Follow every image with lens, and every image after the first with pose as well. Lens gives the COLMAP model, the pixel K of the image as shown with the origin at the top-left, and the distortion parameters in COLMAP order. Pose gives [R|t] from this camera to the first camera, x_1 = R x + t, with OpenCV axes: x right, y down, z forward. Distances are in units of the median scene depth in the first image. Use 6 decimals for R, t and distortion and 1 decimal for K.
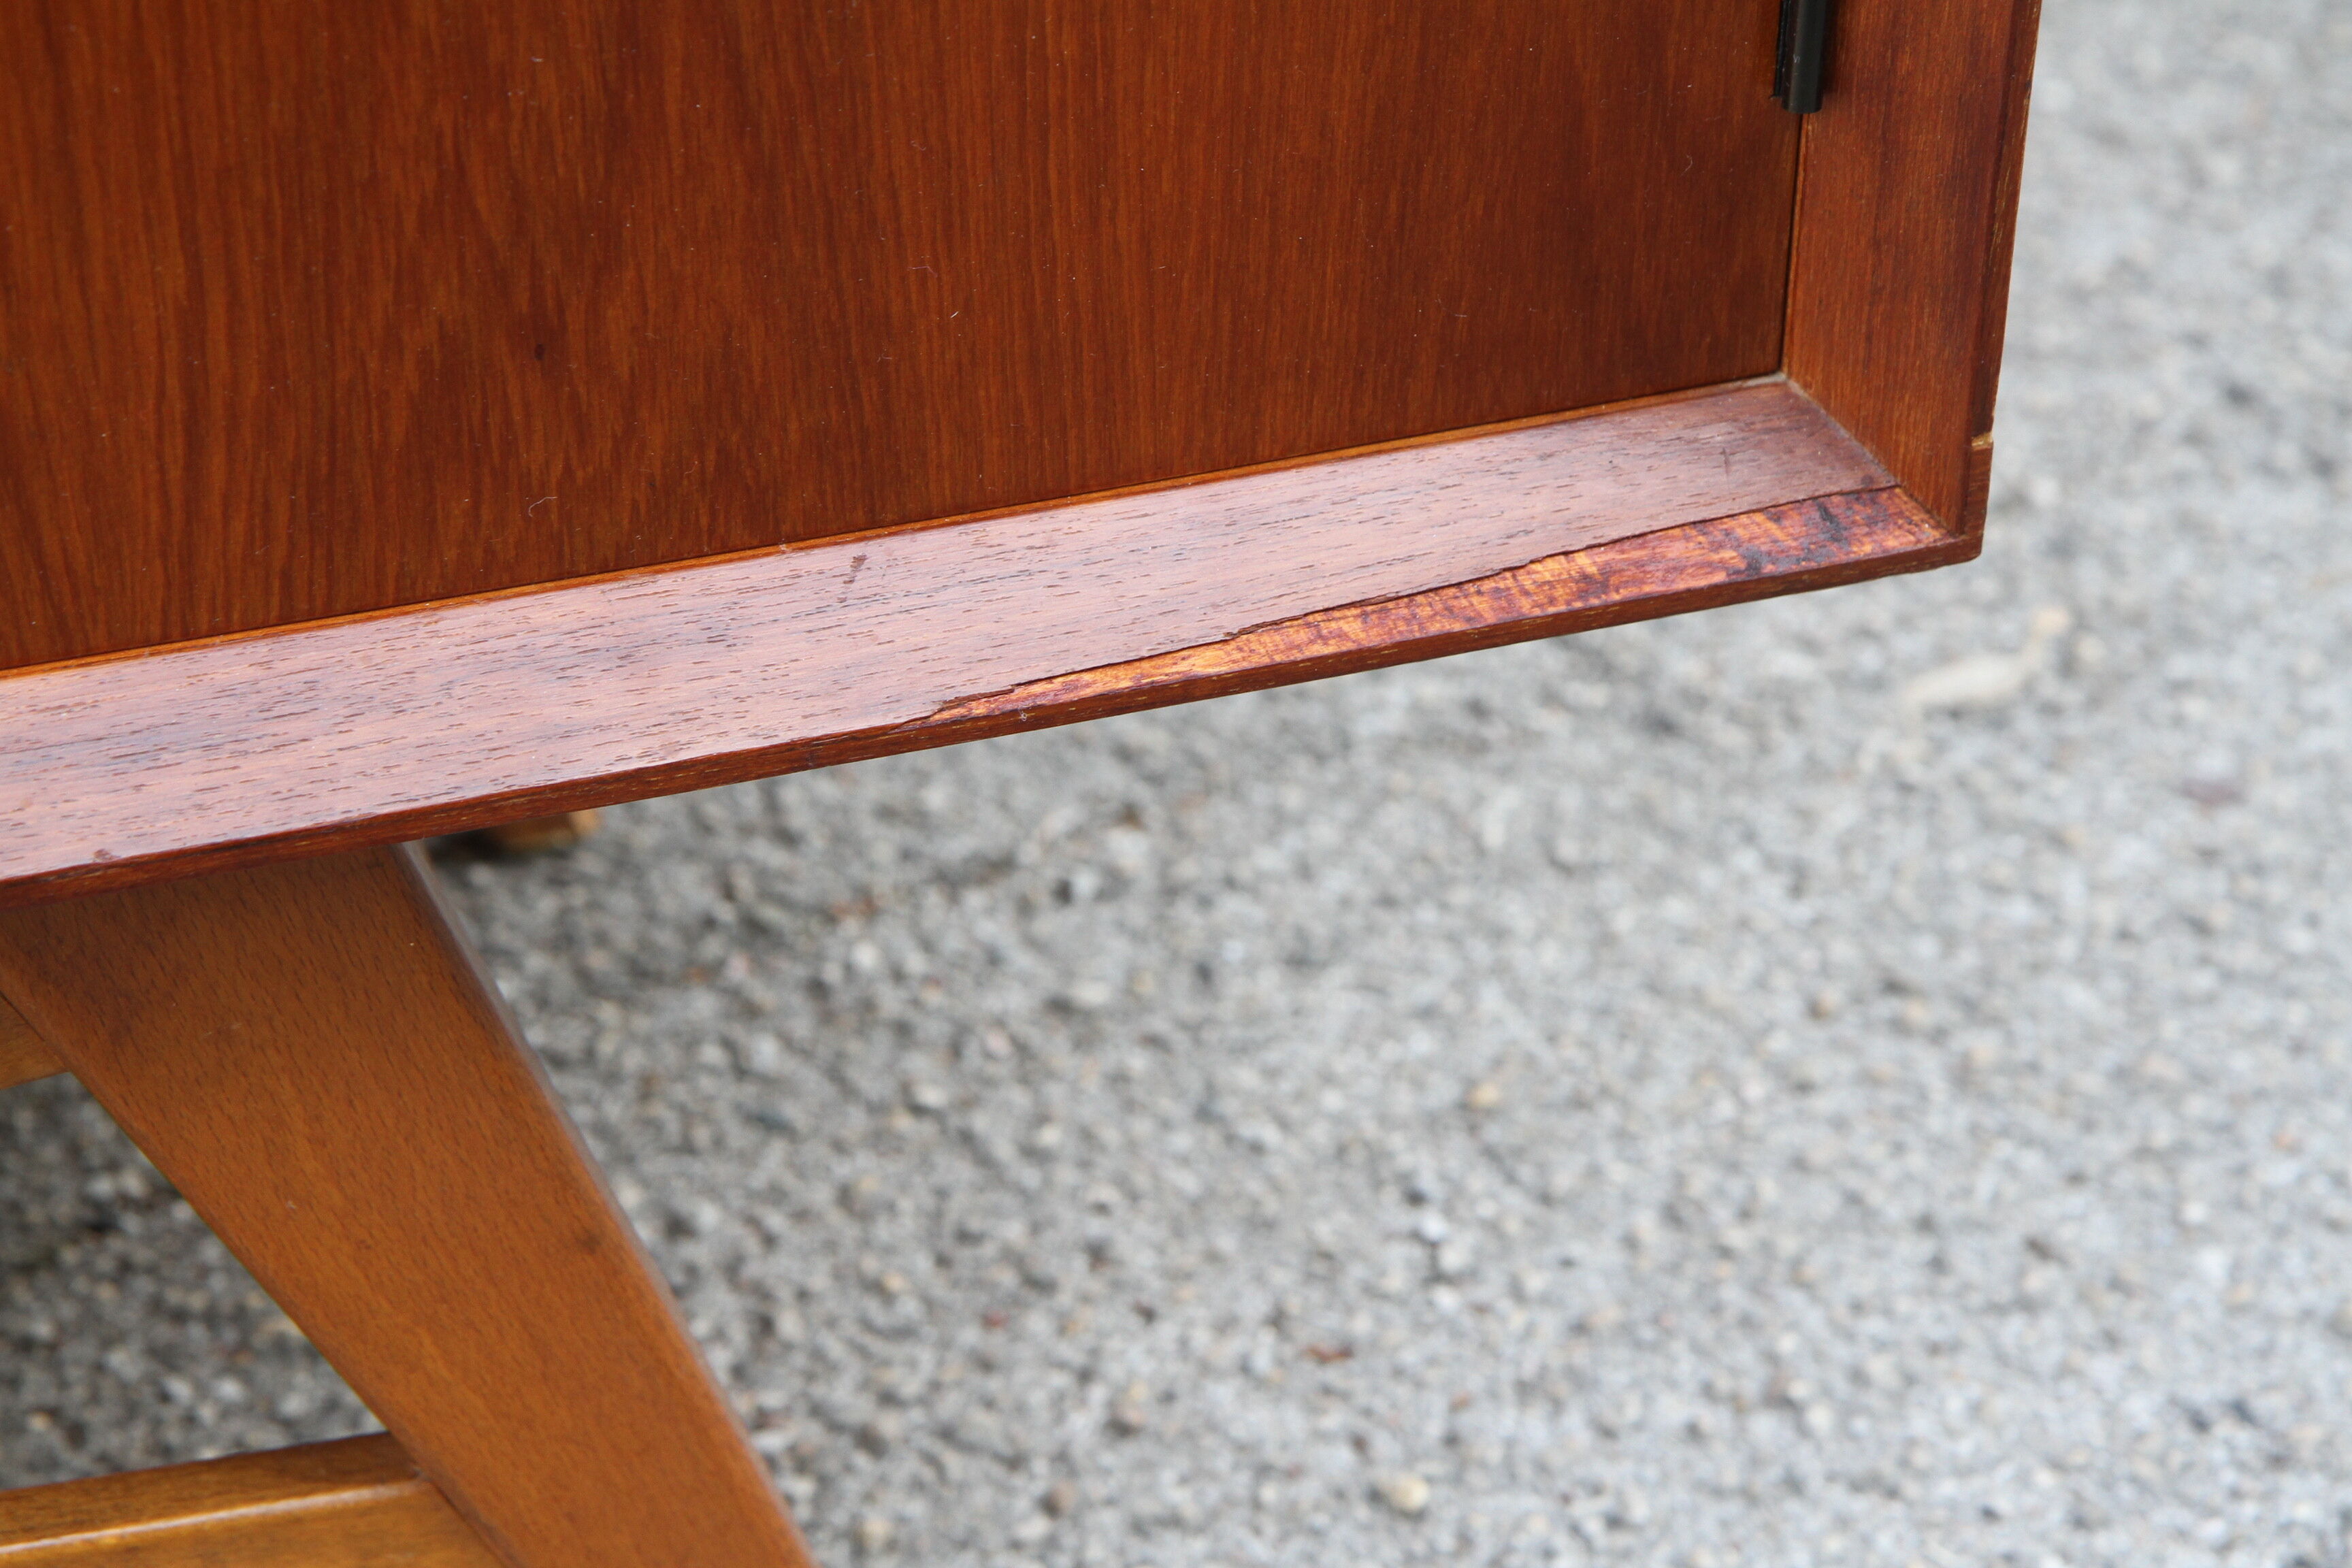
lens RADIAL K [[5213.4, 0, 1208.6], [0, 5213.4, 829.0], [0, 0, 1]] dist [0.290787, 0.480456]
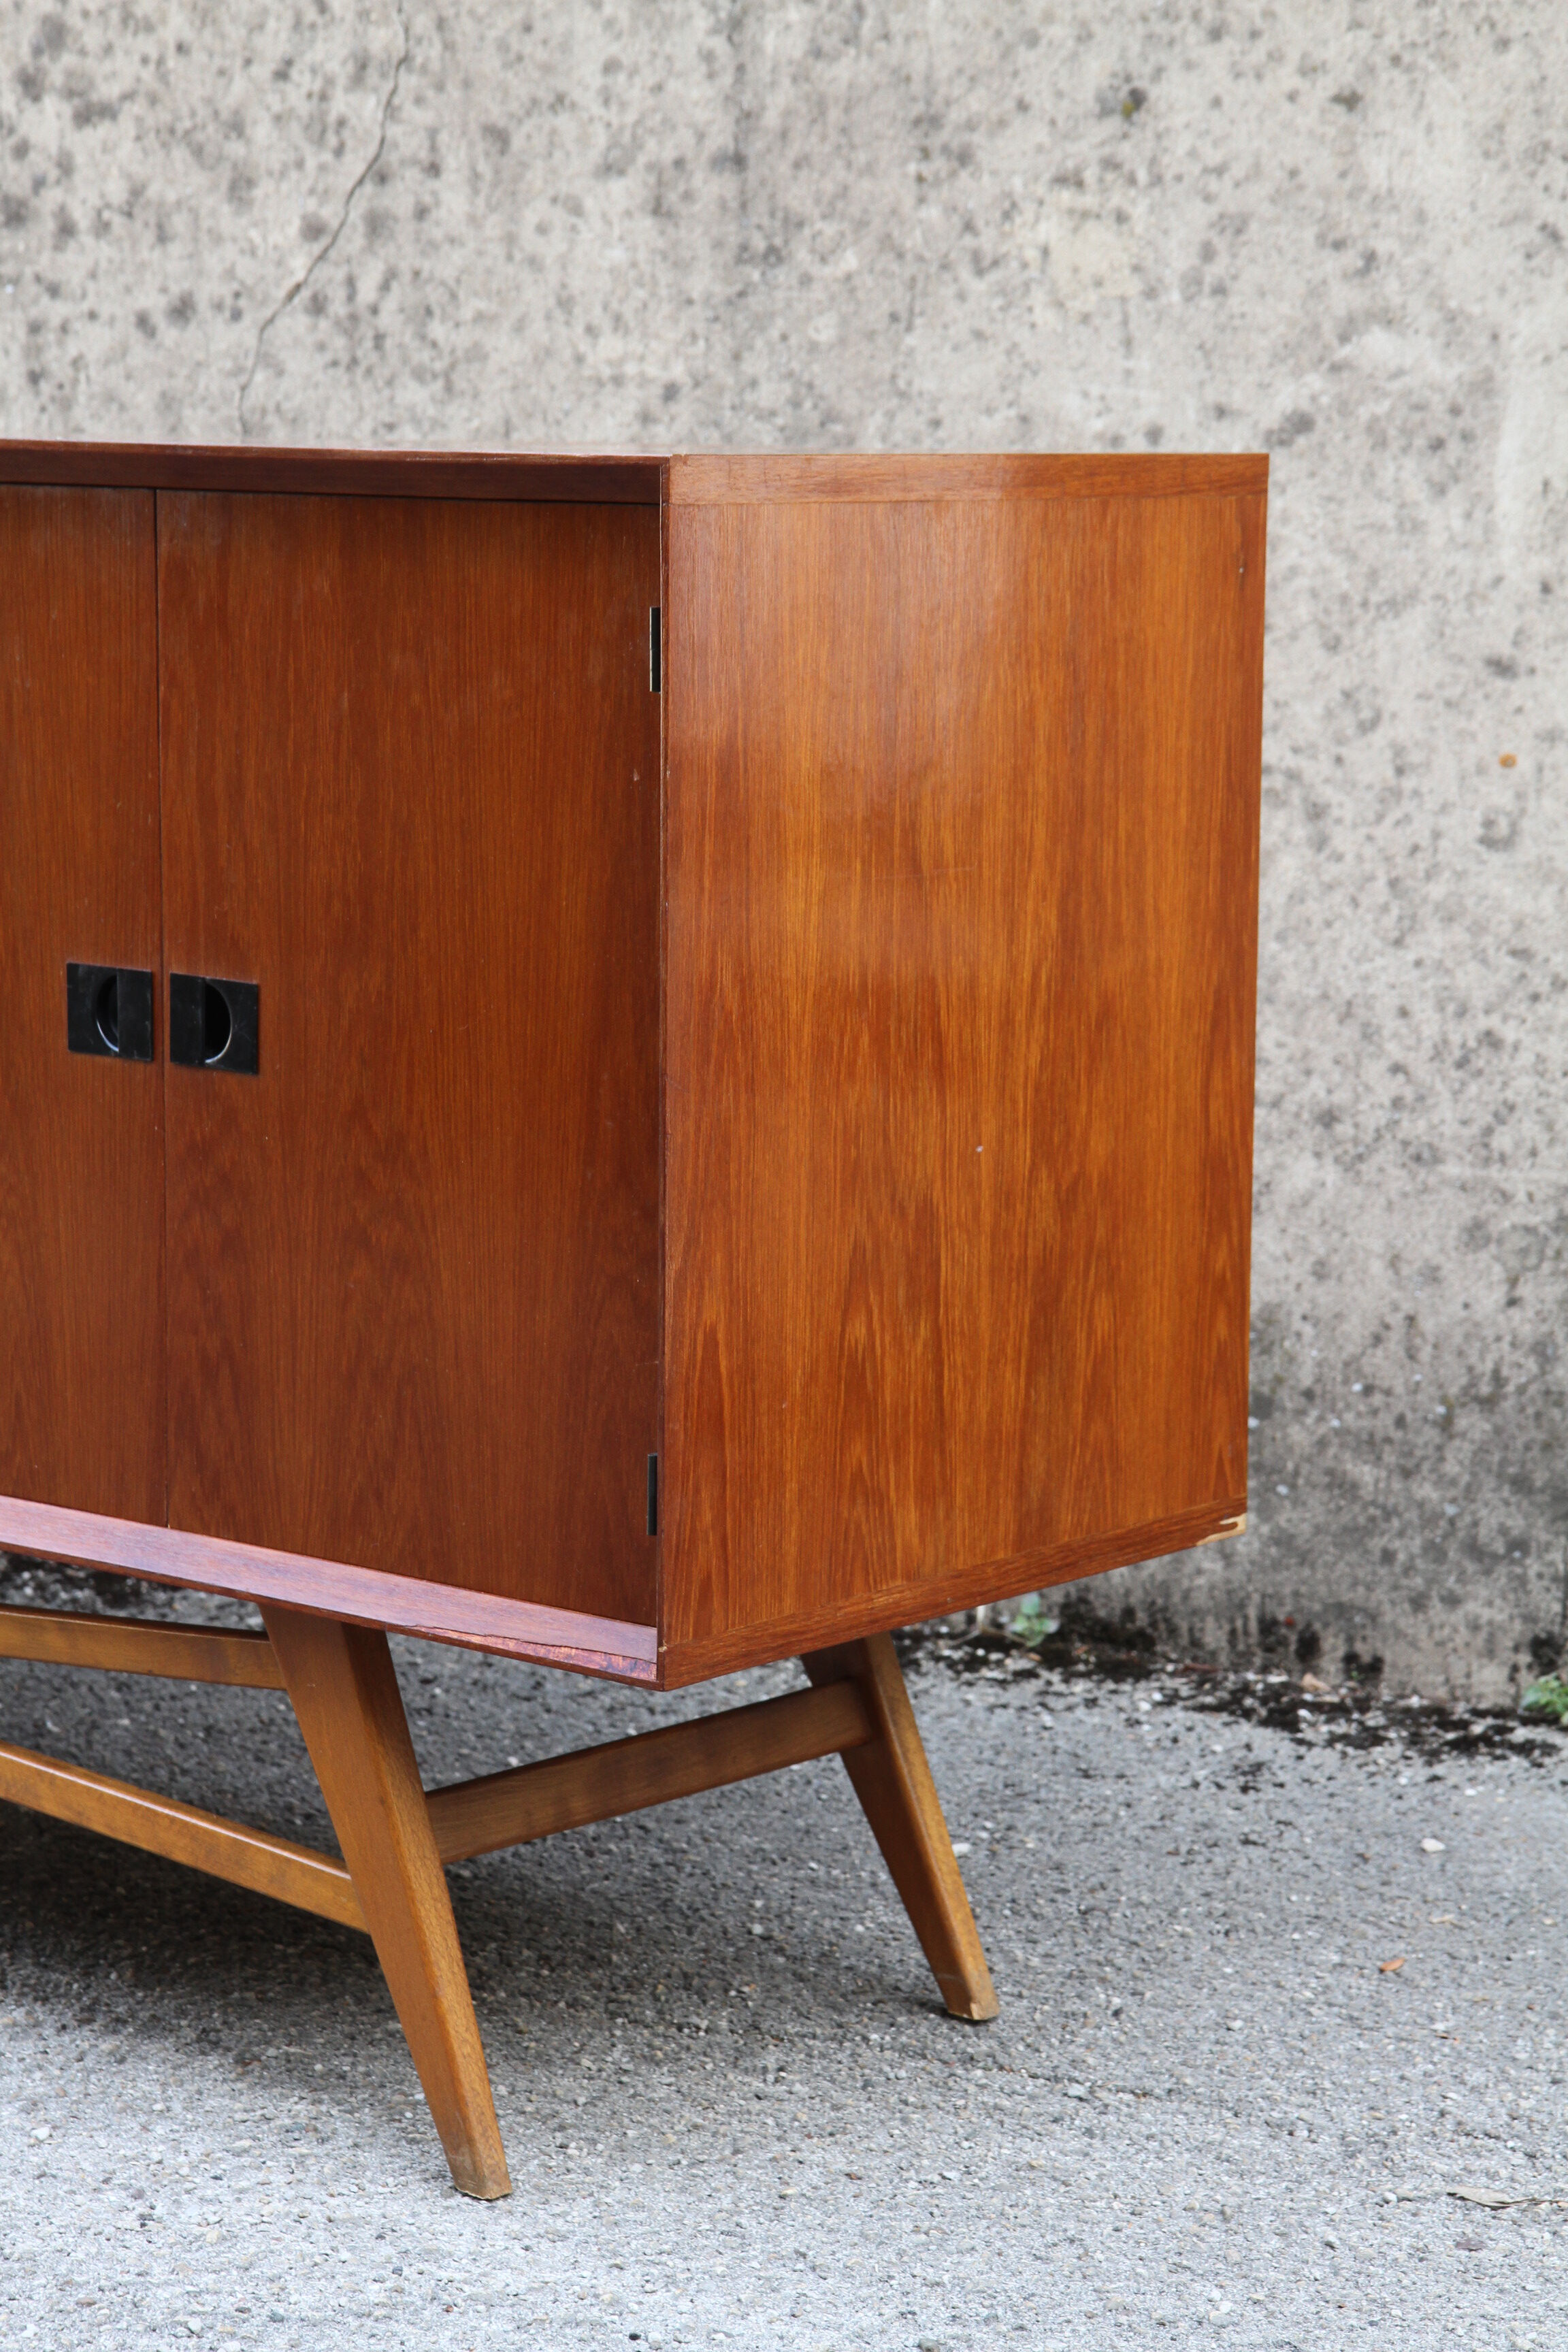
lens RADIAL K [[5213.4, 0, 771.4], [0, 5213.4, 1207.8], [0, 0, 1]] dist [0.290787, 0.480456]
pose [[0.497235, 0.117789, -0.859583, 1.974438], [-0.478941, 0.863376, -0.158740, 0.114707], [0.723445, 0.490620, 0.485715, -0.429383]]
